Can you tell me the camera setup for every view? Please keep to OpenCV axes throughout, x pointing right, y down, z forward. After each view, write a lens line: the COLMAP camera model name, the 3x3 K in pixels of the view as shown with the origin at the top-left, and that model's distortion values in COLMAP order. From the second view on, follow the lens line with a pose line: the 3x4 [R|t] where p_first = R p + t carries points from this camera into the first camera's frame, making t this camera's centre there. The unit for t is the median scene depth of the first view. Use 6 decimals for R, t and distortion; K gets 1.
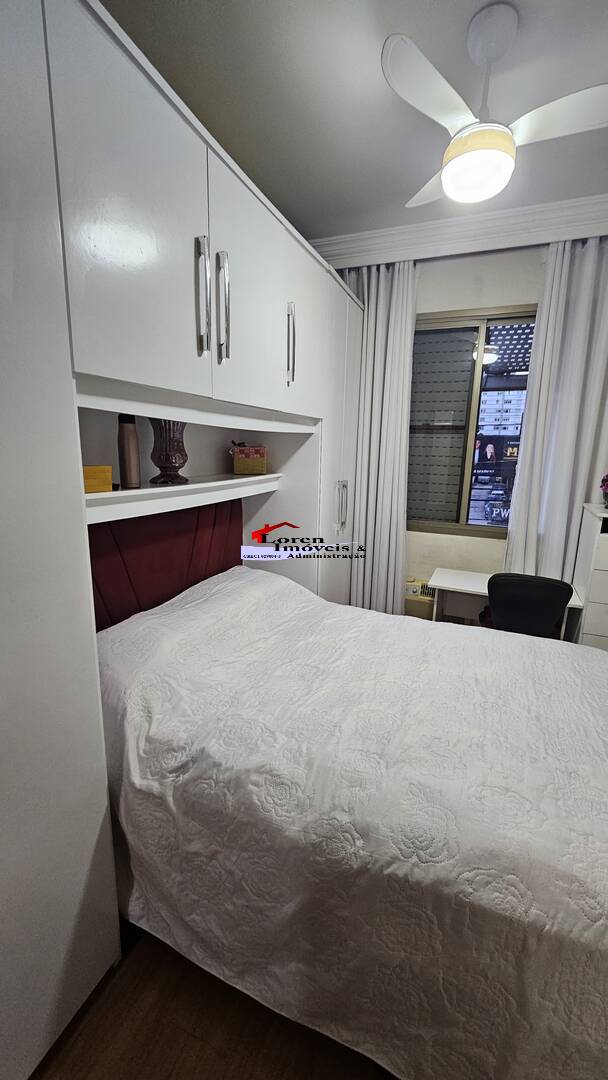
lens RADIAL K [[441.9, 0, 307.5], [0, 441.9, 538.3], [0, 0, 1]] dist [-0.004485, 0.000623]
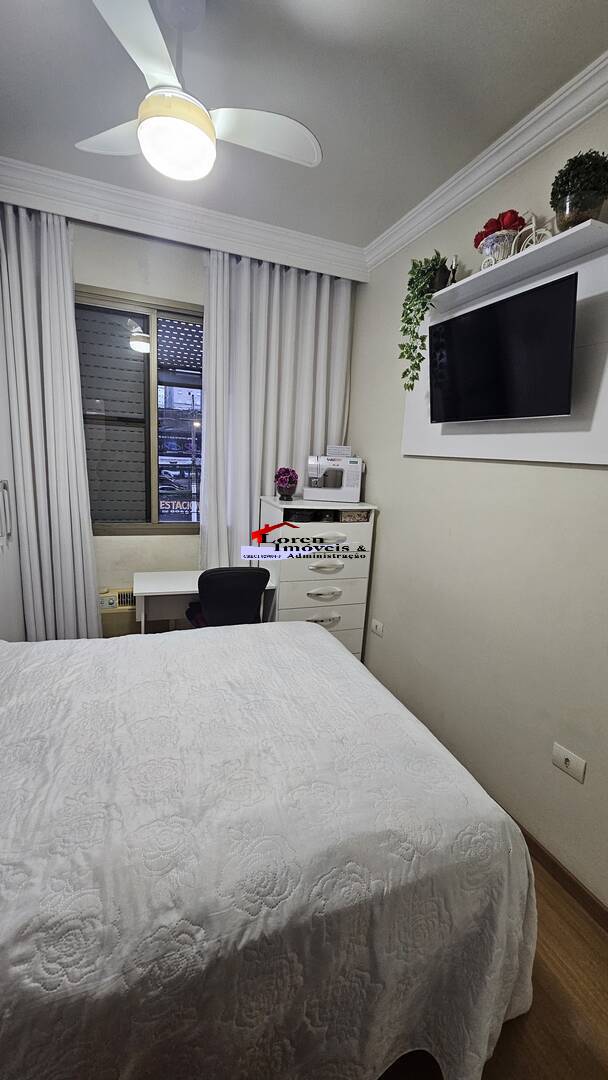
lens RADIAL K [[441.9, 0, 303.5], [0, 441.9, 539.9], [0, 0, 1]] dist [-0.004485, 0.000623]
pose [[0.722654, -0.113876, 0.681765, -0.130180], [0.099506, 0.993201, 0.060421, -0.039562], [-0.684010, 0.024176, 0.729072, 0.155097]]
